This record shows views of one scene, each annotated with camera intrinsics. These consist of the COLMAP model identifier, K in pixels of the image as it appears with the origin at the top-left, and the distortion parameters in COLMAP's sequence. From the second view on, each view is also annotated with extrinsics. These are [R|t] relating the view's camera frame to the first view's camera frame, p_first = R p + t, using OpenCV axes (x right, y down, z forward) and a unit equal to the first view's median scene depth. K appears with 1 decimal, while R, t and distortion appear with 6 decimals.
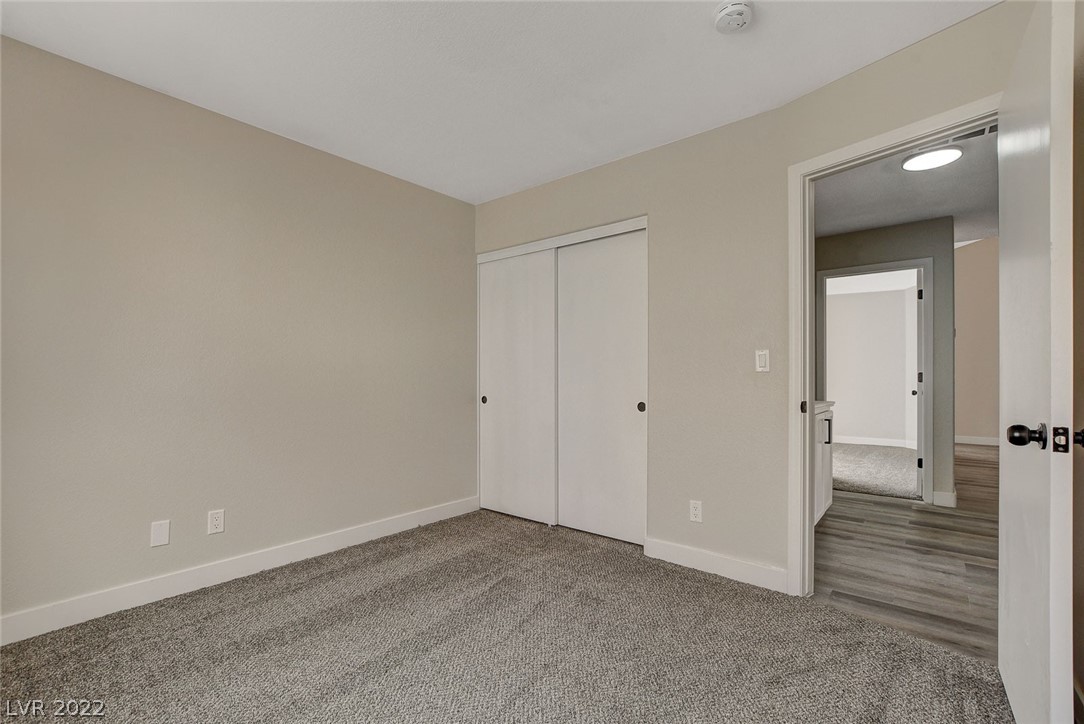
lens RADIAL K [[493.7, 0, 541.0], [0, 493.7, 376.3], [0, 0, 1]] dist [-0.024426, -0.000067]
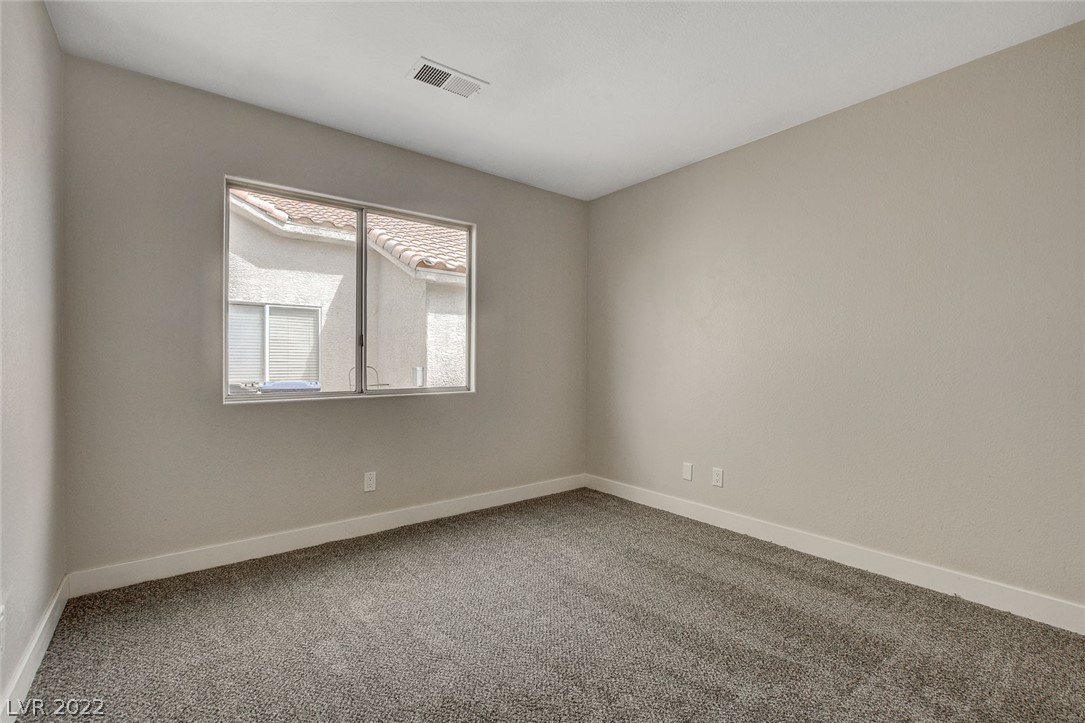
lens RADIAL K [[476.6, 0, 541.6], [0, 476.6, 373.7], [0, 0, 1]] dist [-0.013212, 0.000991]
pose [[-0.209237, 0.022242, -0.977612, 0.621392], [-0.009578, 0.999647, 0.024794, 0.003240], [0.977818, 0.014551, -0.208951, 0.794925]]
